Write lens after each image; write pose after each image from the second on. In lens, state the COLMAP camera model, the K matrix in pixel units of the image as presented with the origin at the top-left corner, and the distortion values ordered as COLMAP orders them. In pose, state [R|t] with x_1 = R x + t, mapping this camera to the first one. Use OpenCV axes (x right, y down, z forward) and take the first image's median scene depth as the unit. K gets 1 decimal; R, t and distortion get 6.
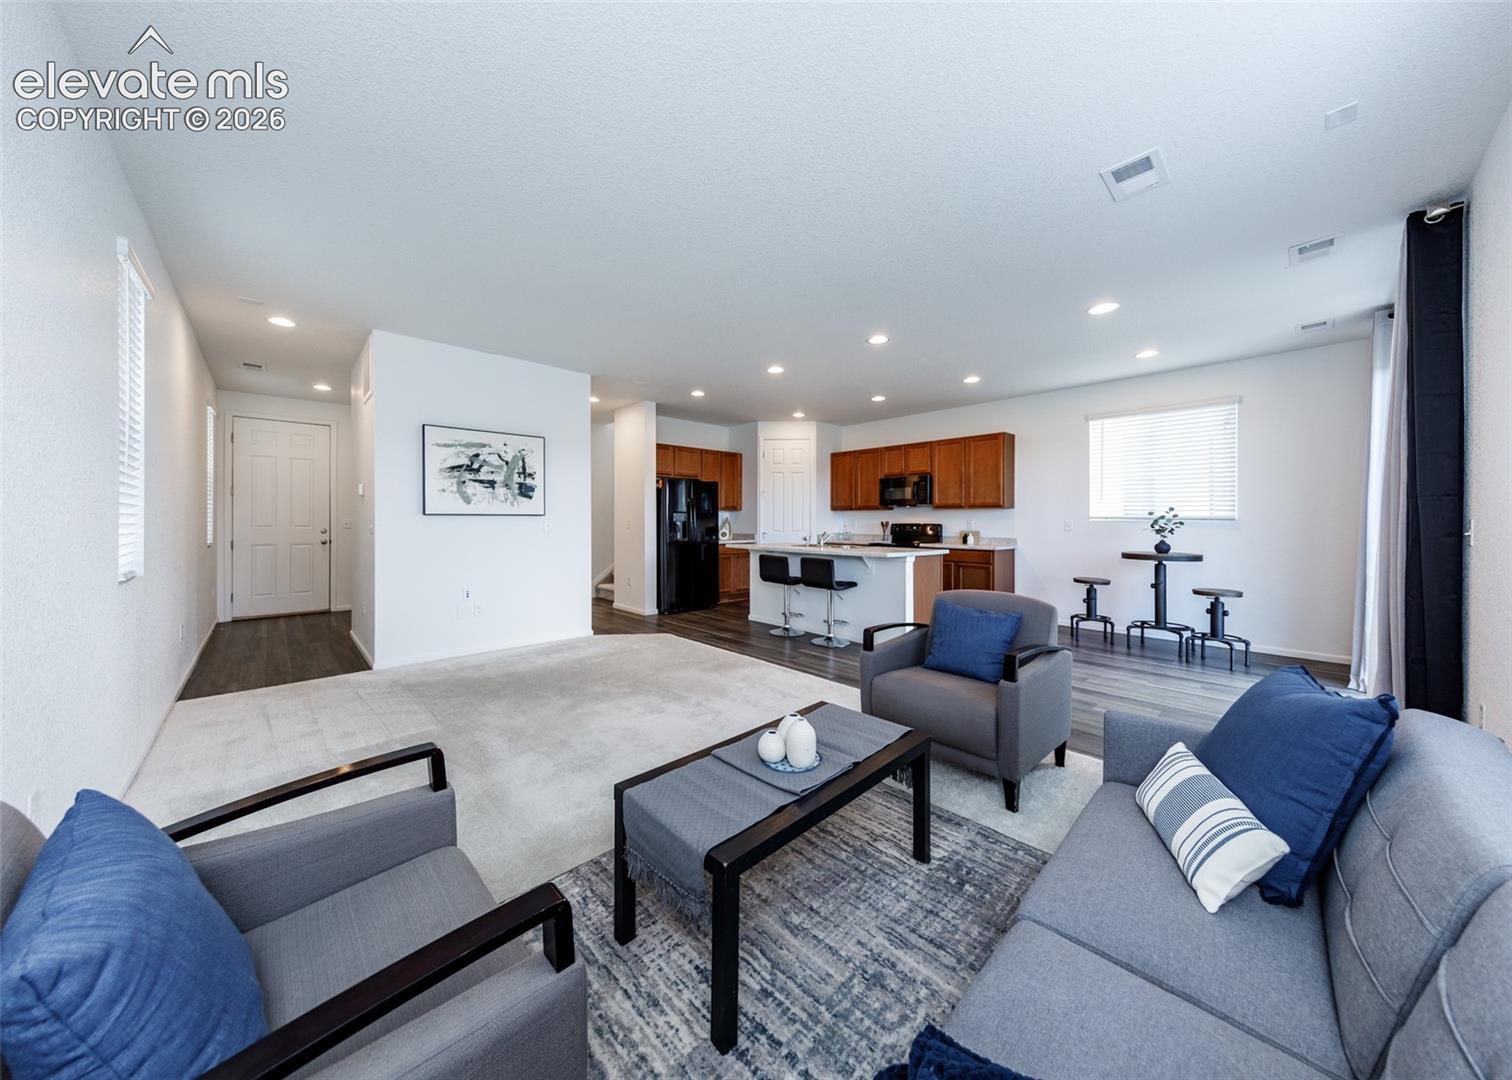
lens RADIAL K [[511.4, 0, 749.6], [0, 511.4, 524.0], [0, 0, 1]] dist [-0.001527, -0.000264]
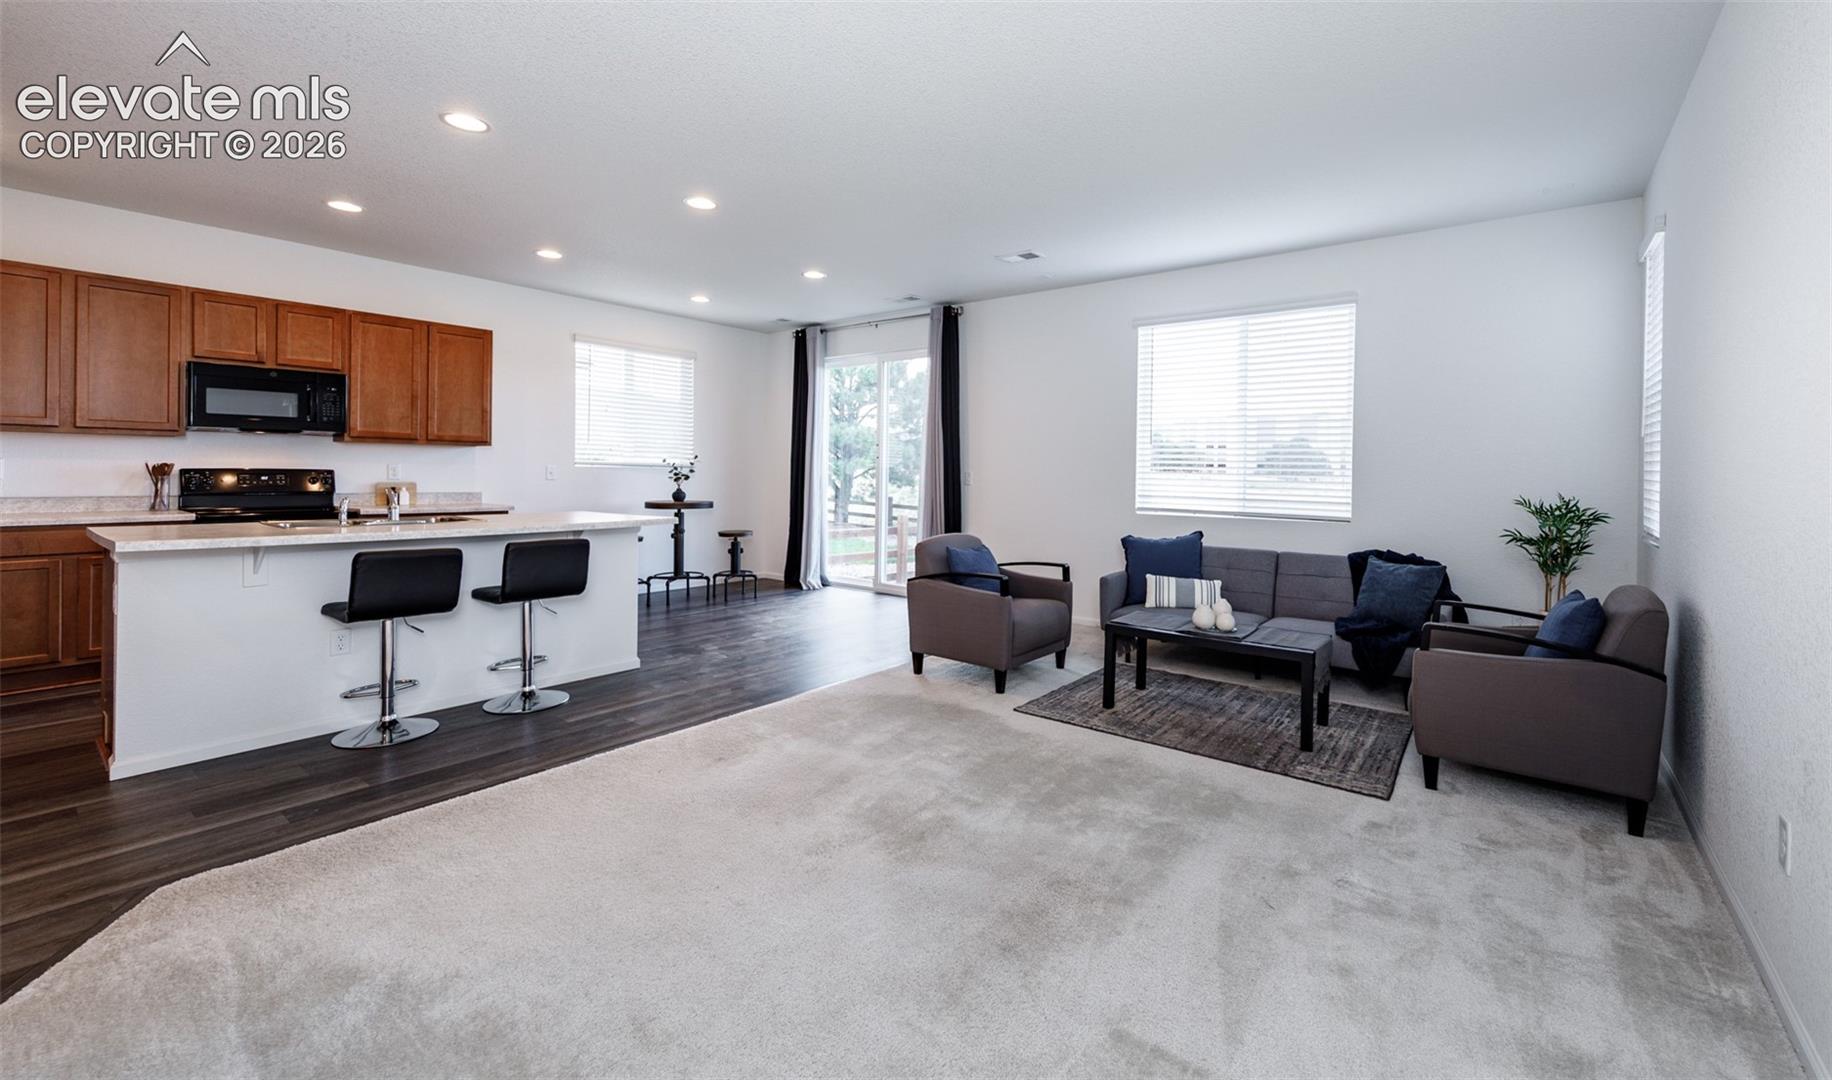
lens RADIAL K [[725.5, 0, 939.5], [0, 725.5, 471.4], [0, 0, 1]] dist [0.009029, -0.000406]
pose [[-0.143612, -0.004817, 0.989622, -0.620766], [-0.009202, 0.999951, 0.003532, -0.009528], [-0.989591, -0.008599, -0.143649, 0.679143]]
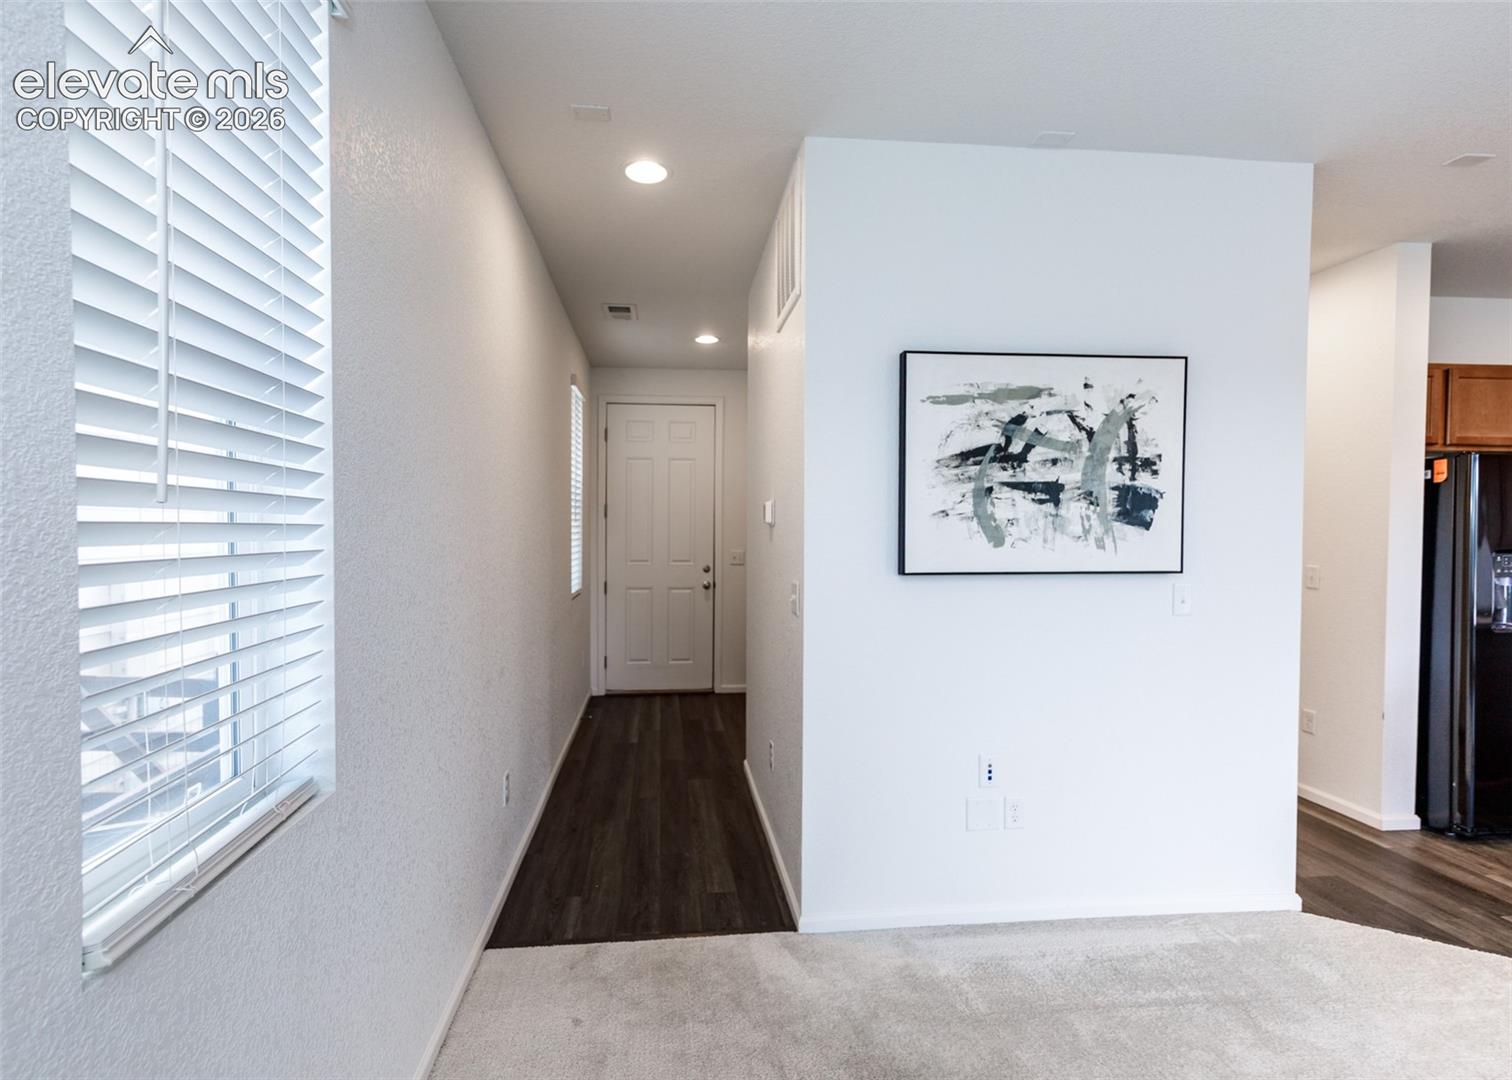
lens RADIAL K [[709.7, 0, 721.9], [0, 709.7, 545.4], [0, 0, 1]] dist [0.010607, -0.003383]
pose [[0.784557, 0.017179, -0.619819, -0.324287], [-0.005867, 0.999777, 0.020285, -0.042497], [0.620029, -0.012278, 0.784483, 0.380251]]
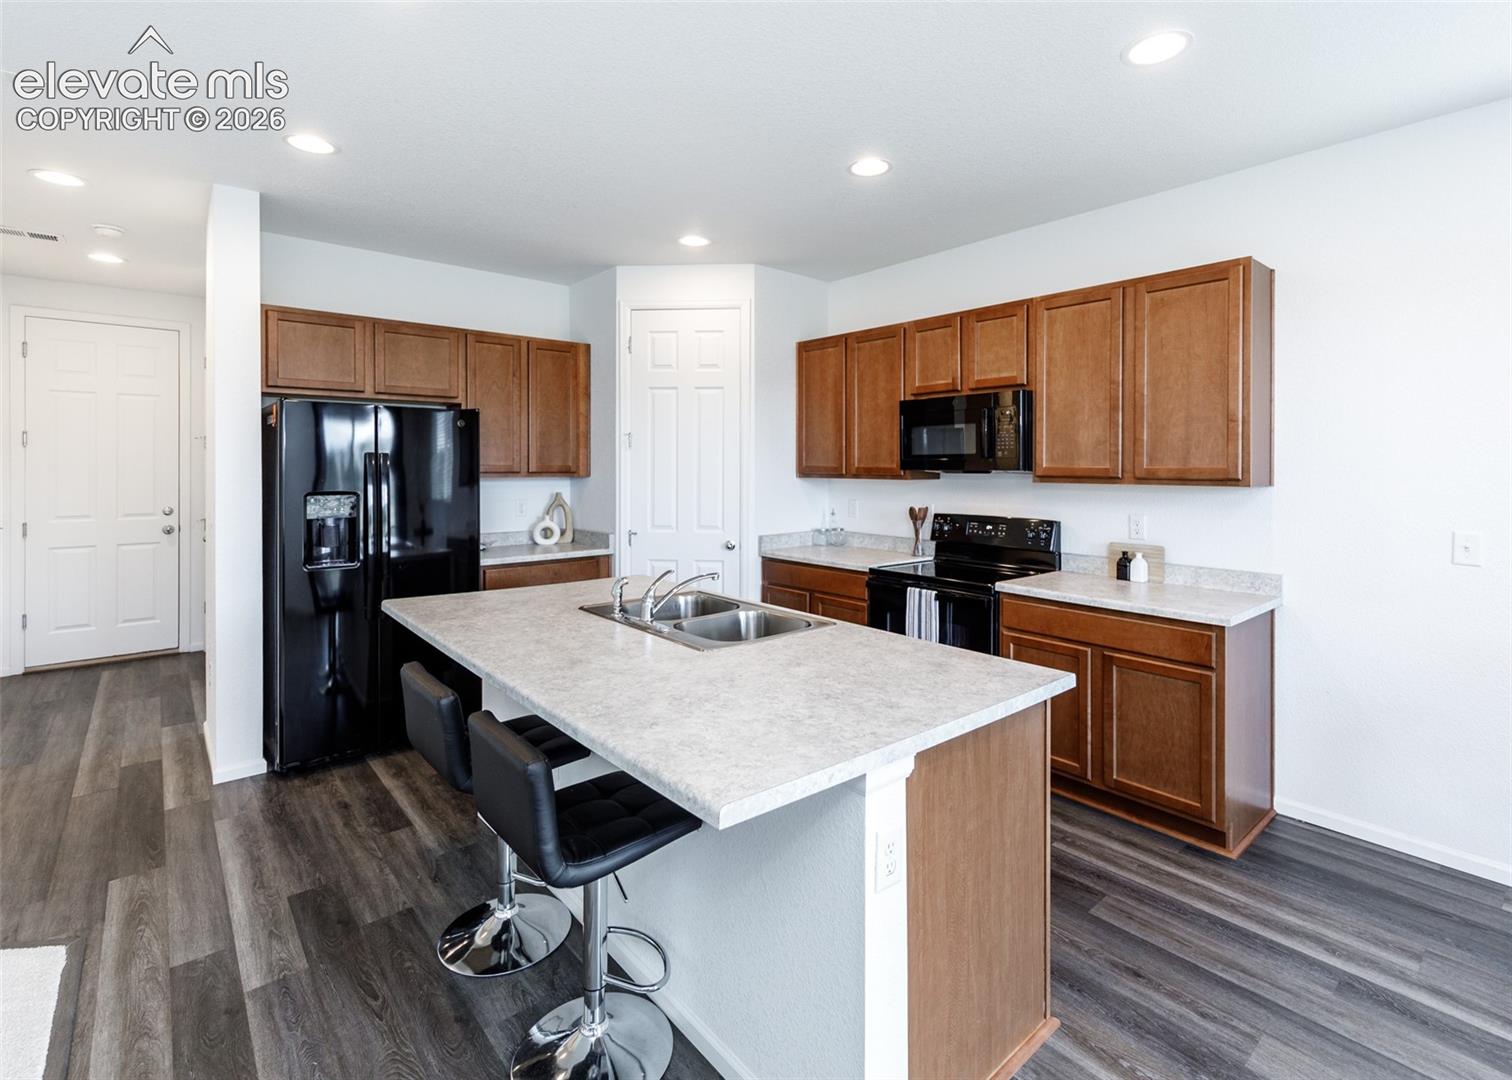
lens RADIAL K [[709.7, 0, 777.0], [0, 709.7, 469.9], [0, 0, 1]] dist [0.010607, -0.003383]
pose [[0.999553, 0.001557, -0.029863, 0.251356], [-0.001571, 0.999999, -0.000465, -0.050971], [0.029862, 0.000511, 0.999554, 0.641606]]
